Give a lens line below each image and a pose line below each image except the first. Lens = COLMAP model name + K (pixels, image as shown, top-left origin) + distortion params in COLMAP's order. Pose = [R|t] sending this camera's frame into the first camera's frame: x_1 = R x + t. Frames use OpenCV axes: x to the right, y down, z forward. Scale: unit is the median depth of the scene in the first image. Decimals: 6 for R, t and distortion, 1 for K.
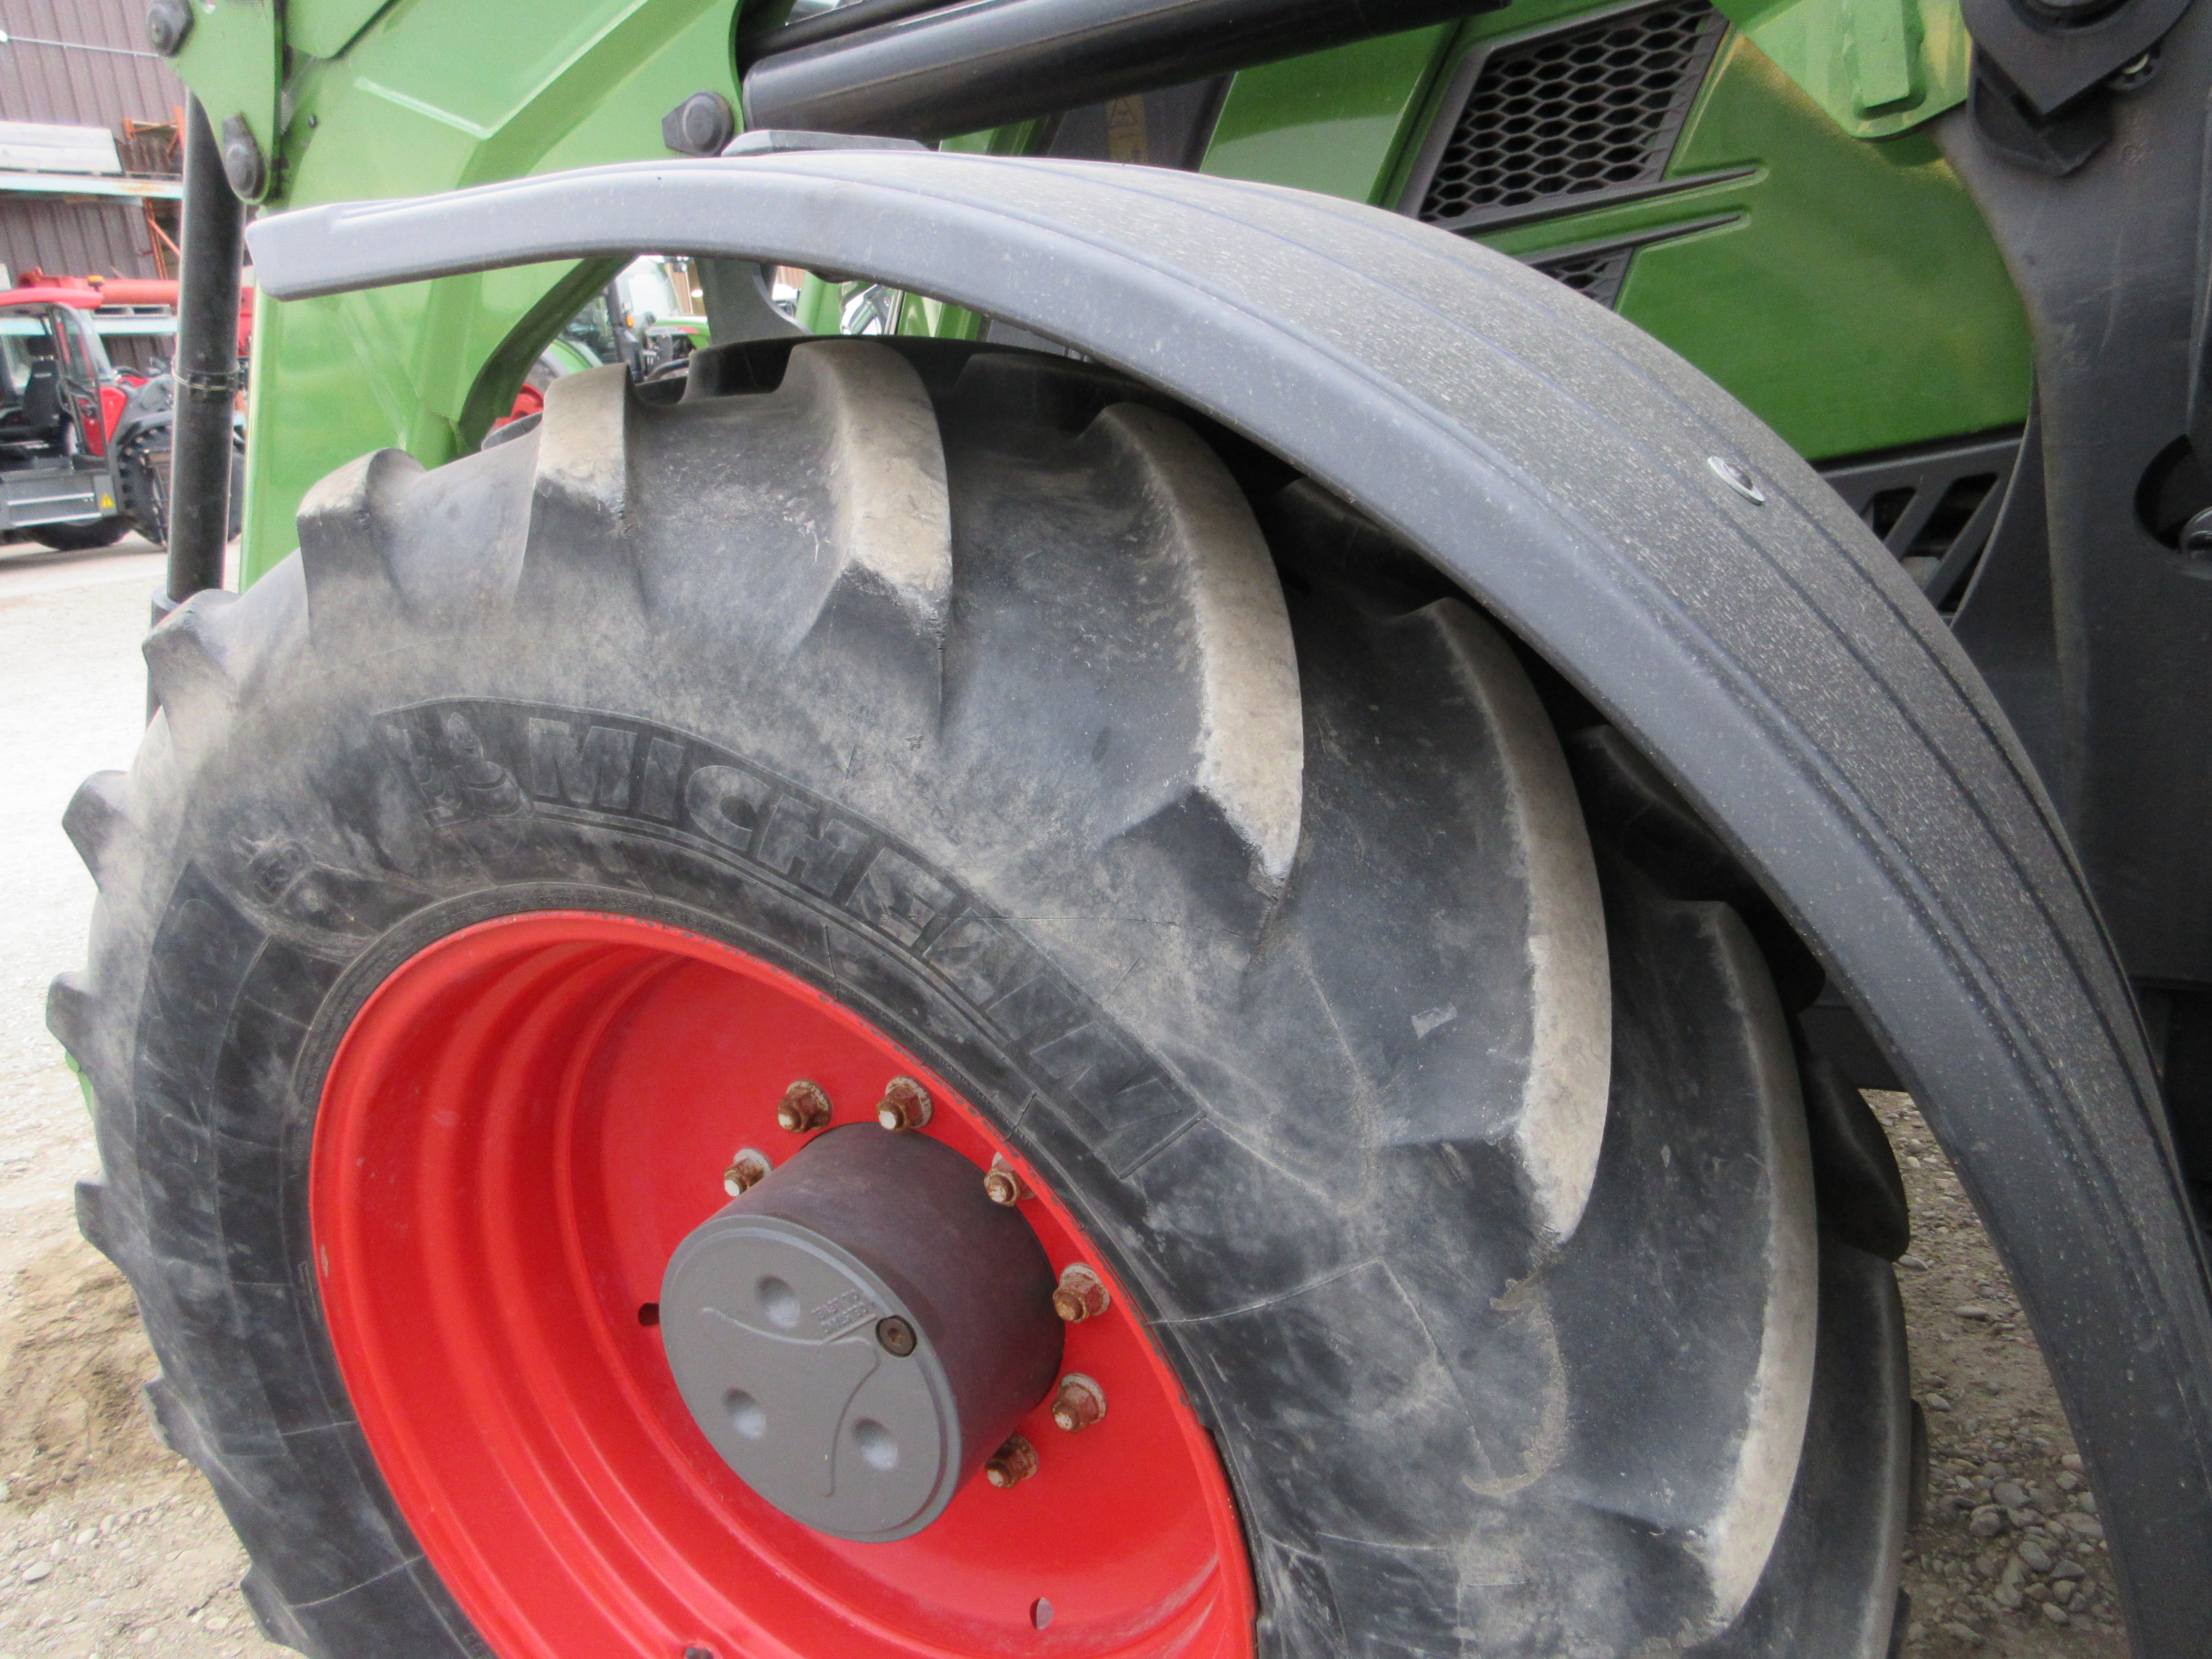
lens RADIAL K [[1635.4, 0, 1103.3], [0, 1635.4, 840.7], [0, 0, 1]] dist [-0.006697, -0.004017]
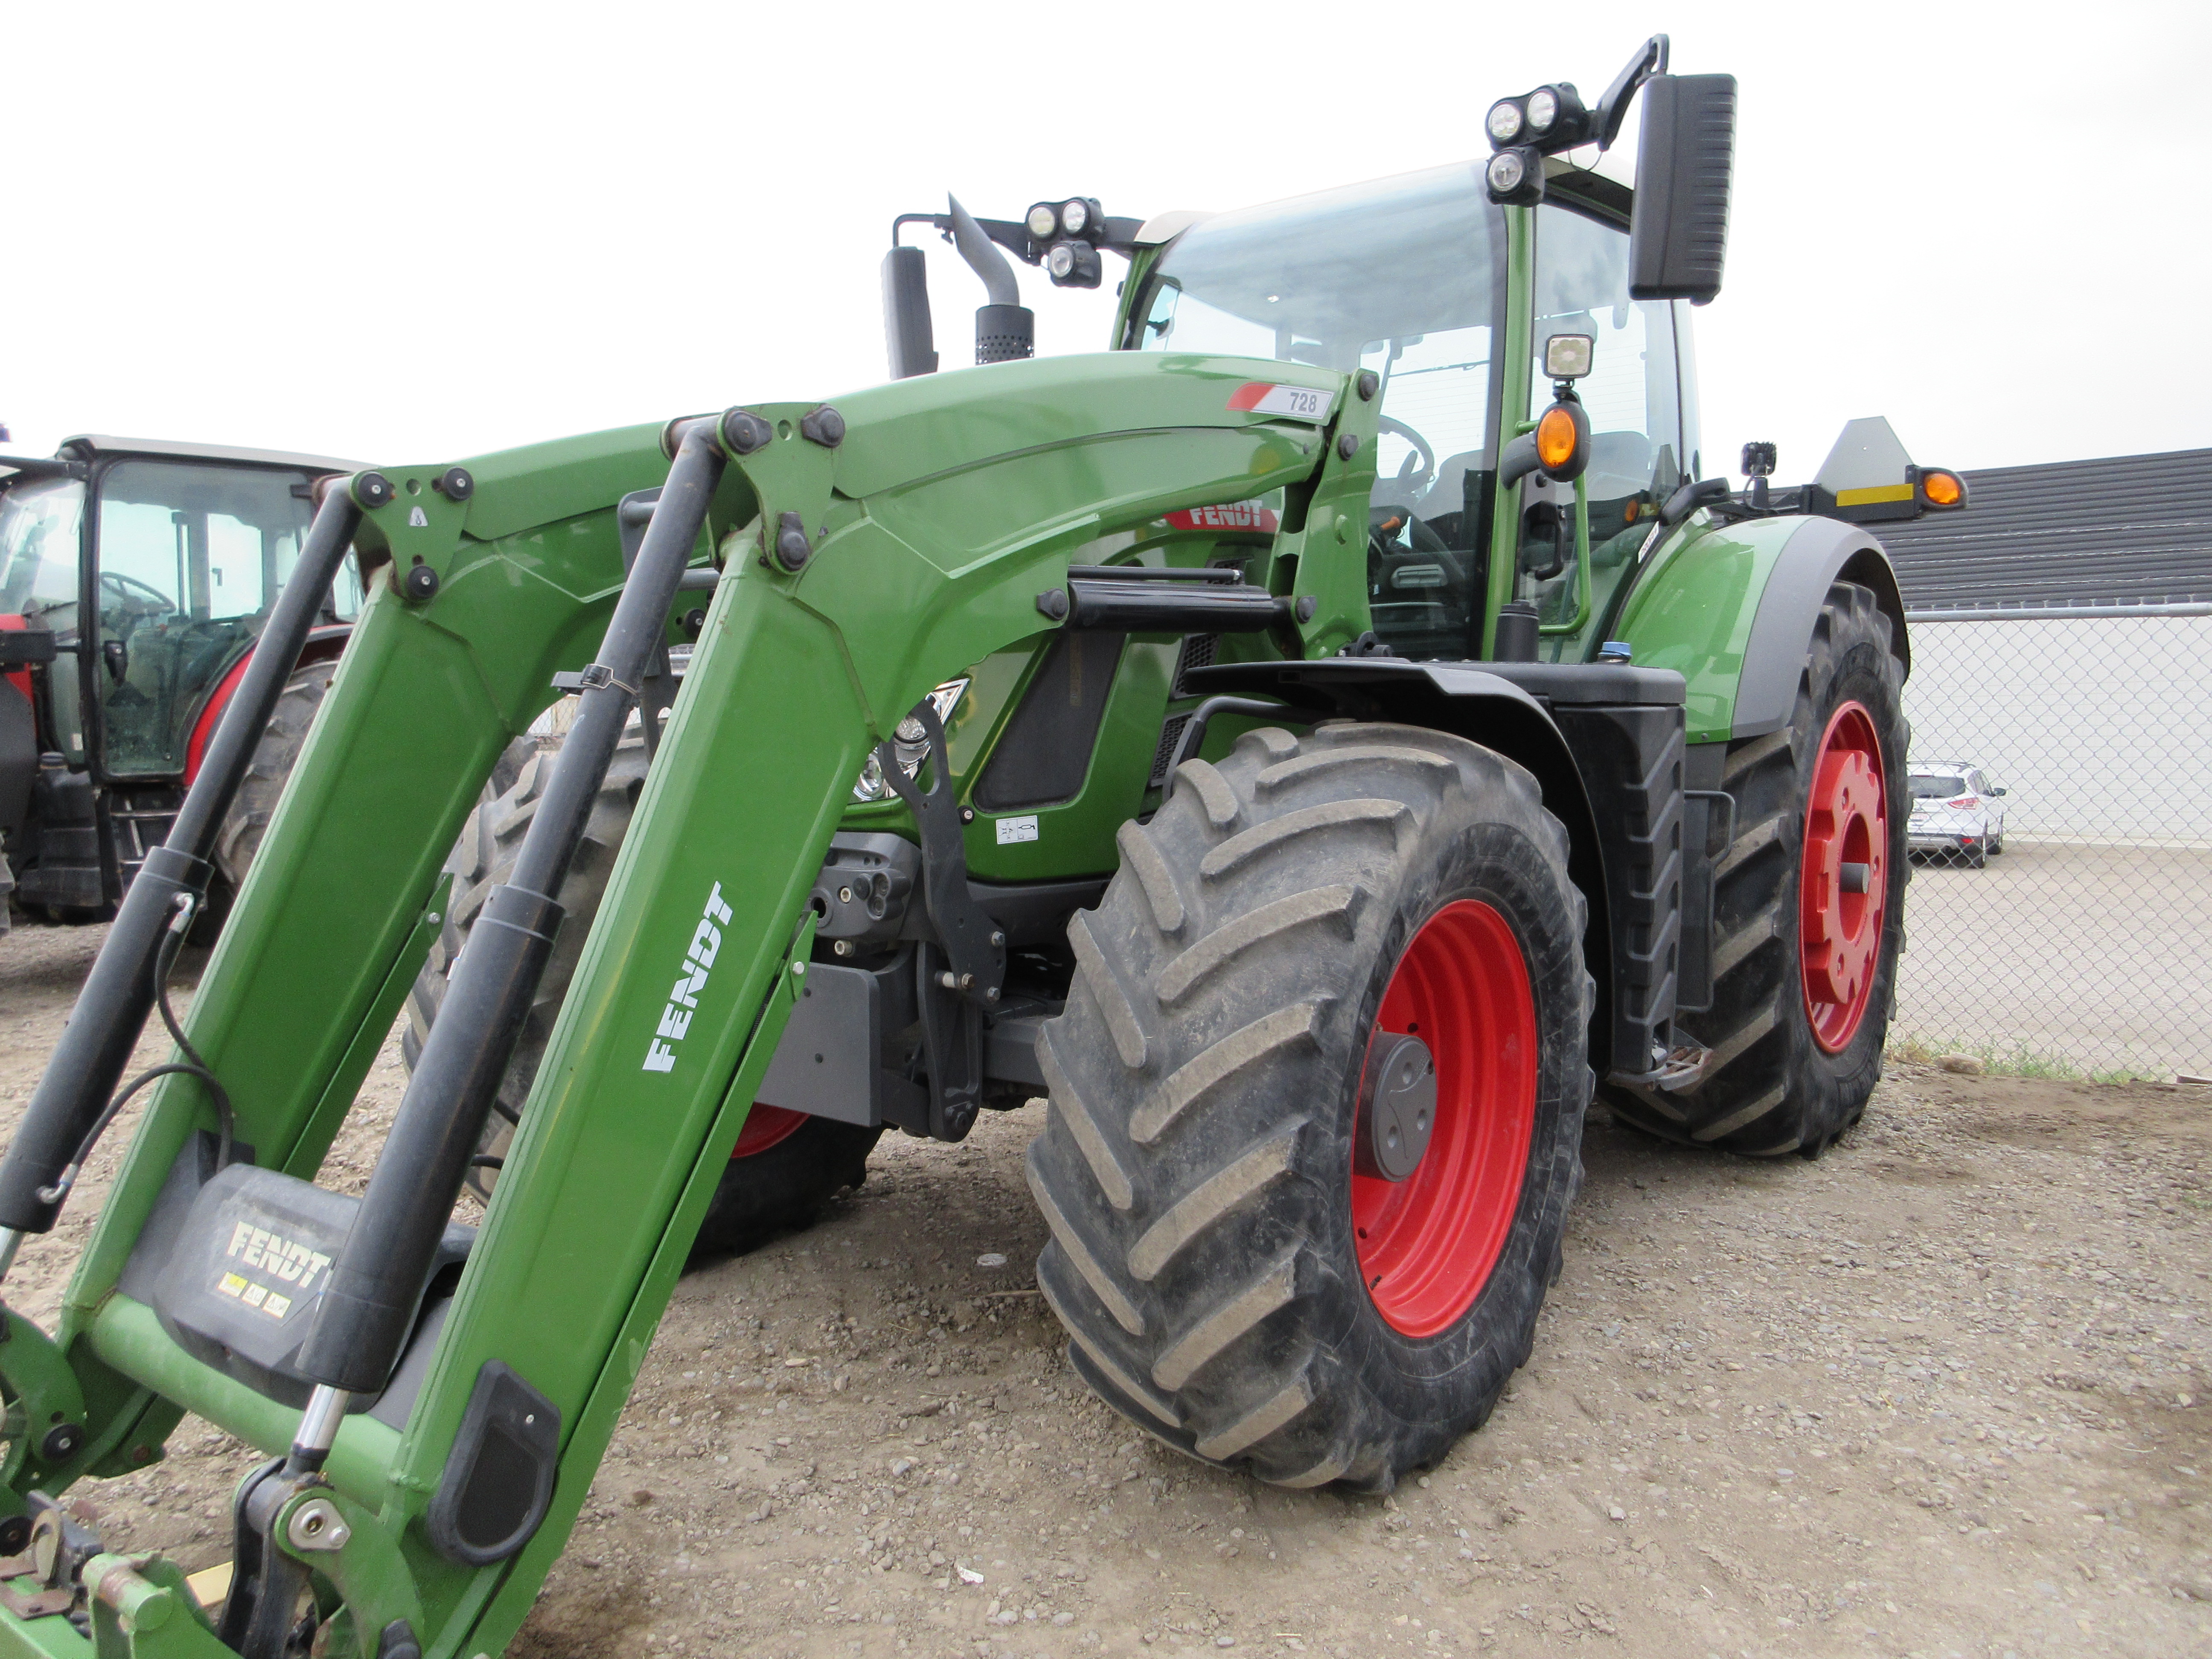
lens RADIAL K [[1637.2, 0, 1109.4], [0, 1637.2, 844.3], [0, 0, 1]] dist [-0.001802, 0.002088]
pose [[0.150101, 0.008620, 0.988633, -3.927148], [0.276147, 0.959799, -0.050295, -0.093853], [-0.949322, 0.280557, 0.141686, 1.346130]]
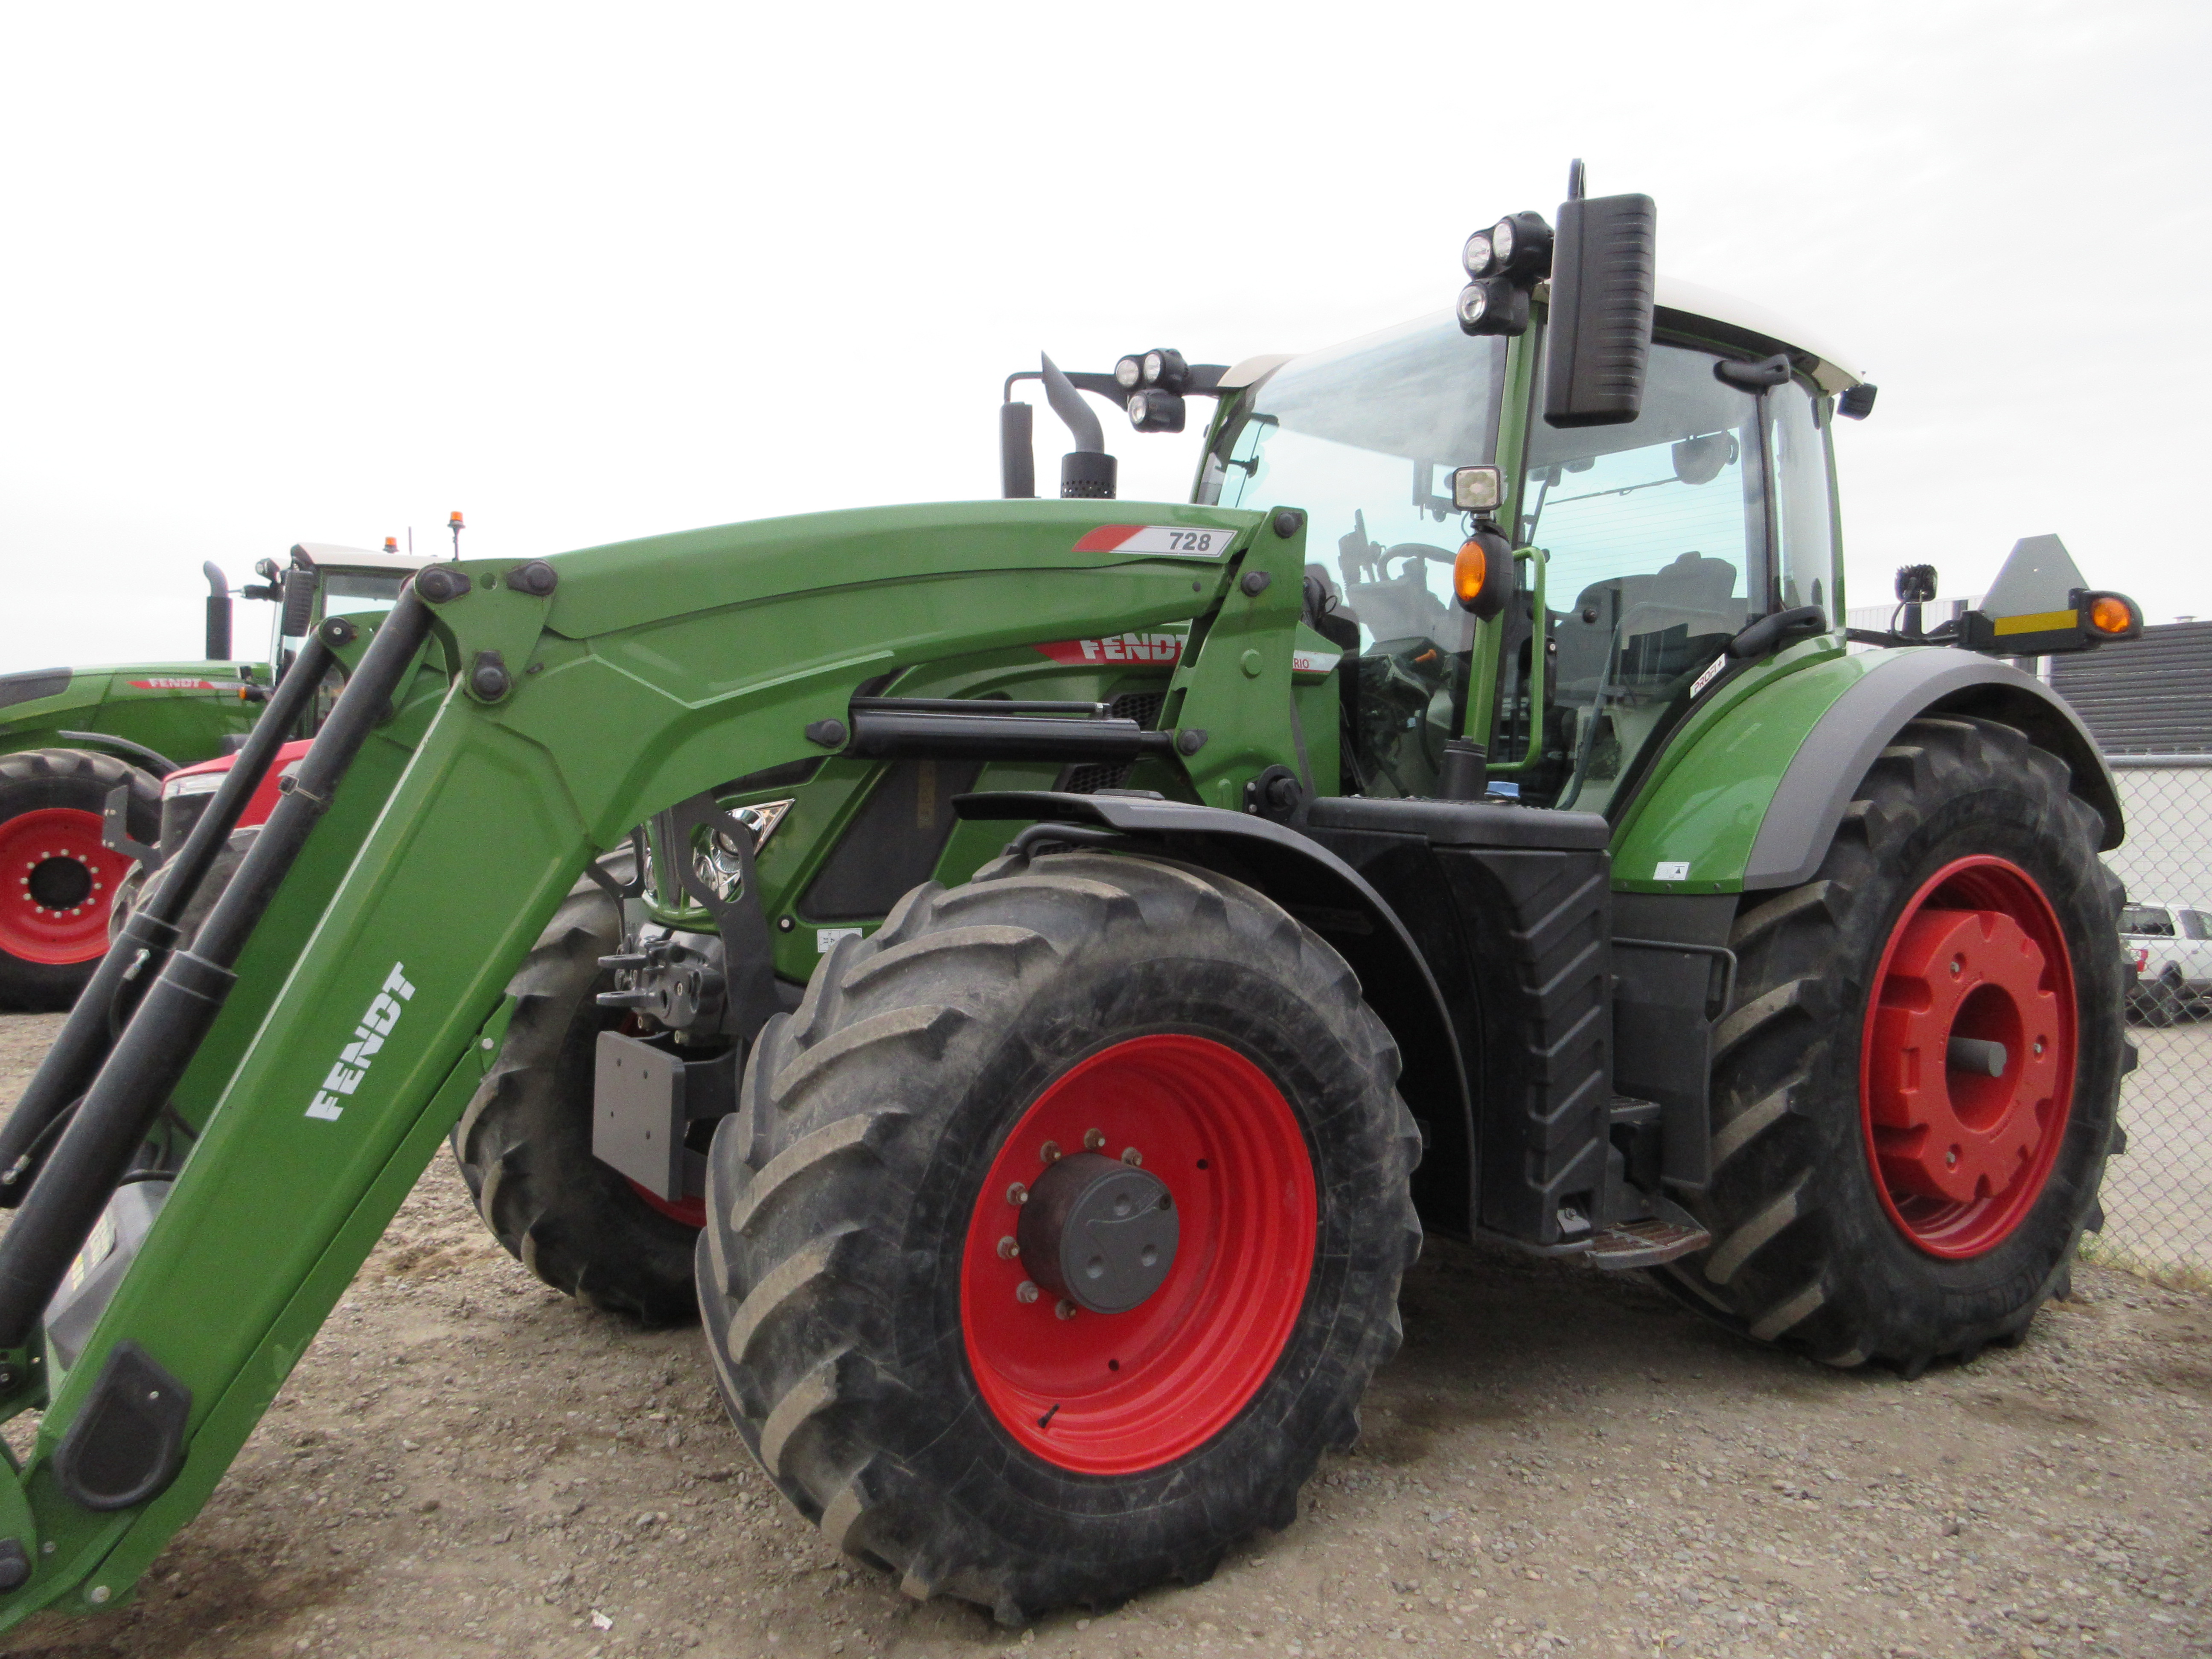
lens RADIAL K [[1635.4, 0, 1103.3], [0, 1635.4, 840.7], [0, 0, 1]] dist [-0.006697, -0.004017]
pose [[0.458230, 0.095450, 0.883693, -3.531321], [0.184904, 0.962229, -0.199813, 0.328355], [-0.869388, 0.254959, 0.423274, -0.304258]]
